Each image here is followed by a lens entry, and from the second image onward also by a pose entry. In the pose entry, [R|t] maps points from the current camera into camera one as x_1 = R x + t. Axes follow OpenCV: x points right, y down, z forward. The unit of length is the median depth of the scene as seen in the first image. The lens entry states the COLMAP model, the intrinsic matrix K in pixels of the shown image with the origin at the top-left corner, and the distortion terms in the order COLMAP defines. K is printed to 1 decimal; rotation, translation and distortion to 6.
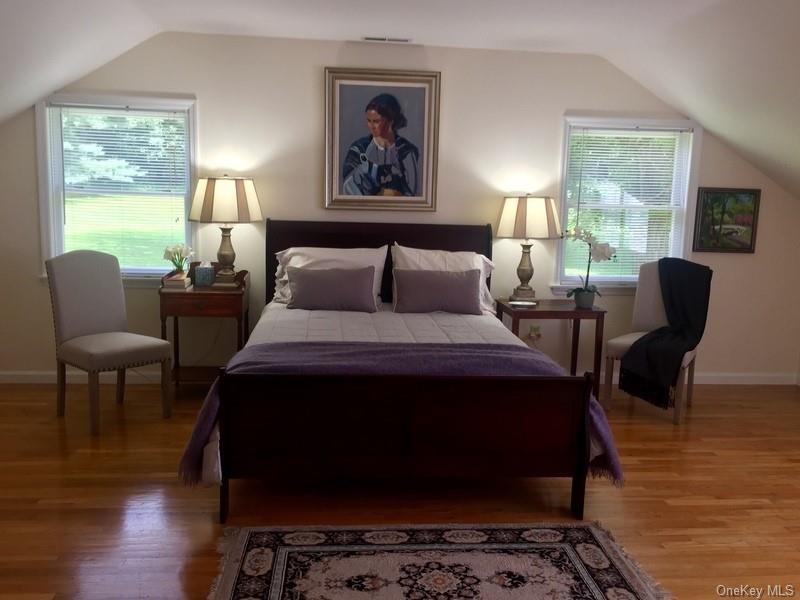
lens RADIAL K [[731.3, 0, 383.5], [0, 731.3, 288.6], [0, 0, 1]] dist [0.036185, 0.000000]
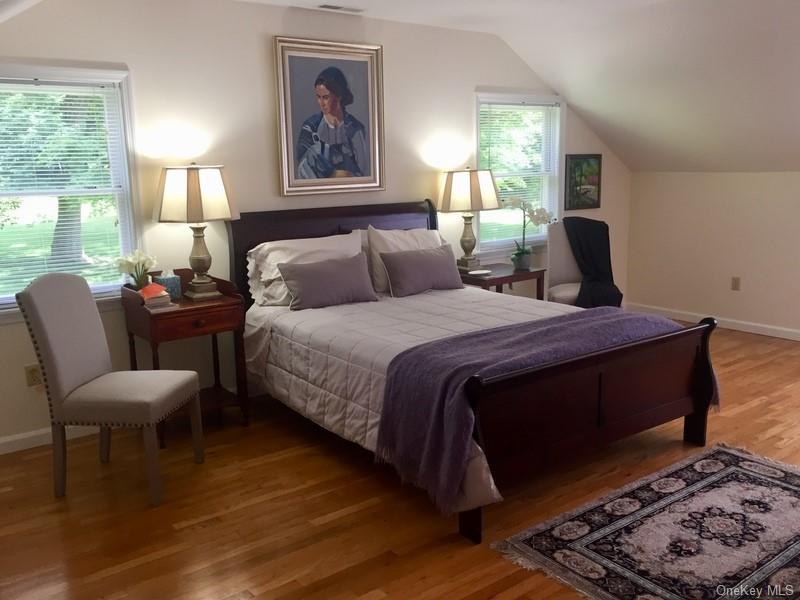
lens RADIAL K [[731.3, 0, 368.5], [0, 731.3, 287.4], [0, 0, 1]] dist [0.036185, 0.000000]
pose [[0.853377, -0.135203, 0.503457, -0.466843], [0.123105, 0.990733, 0.057393, -0.037678], [-0.506551, 0.013000, 0.862112, 0.180719]]
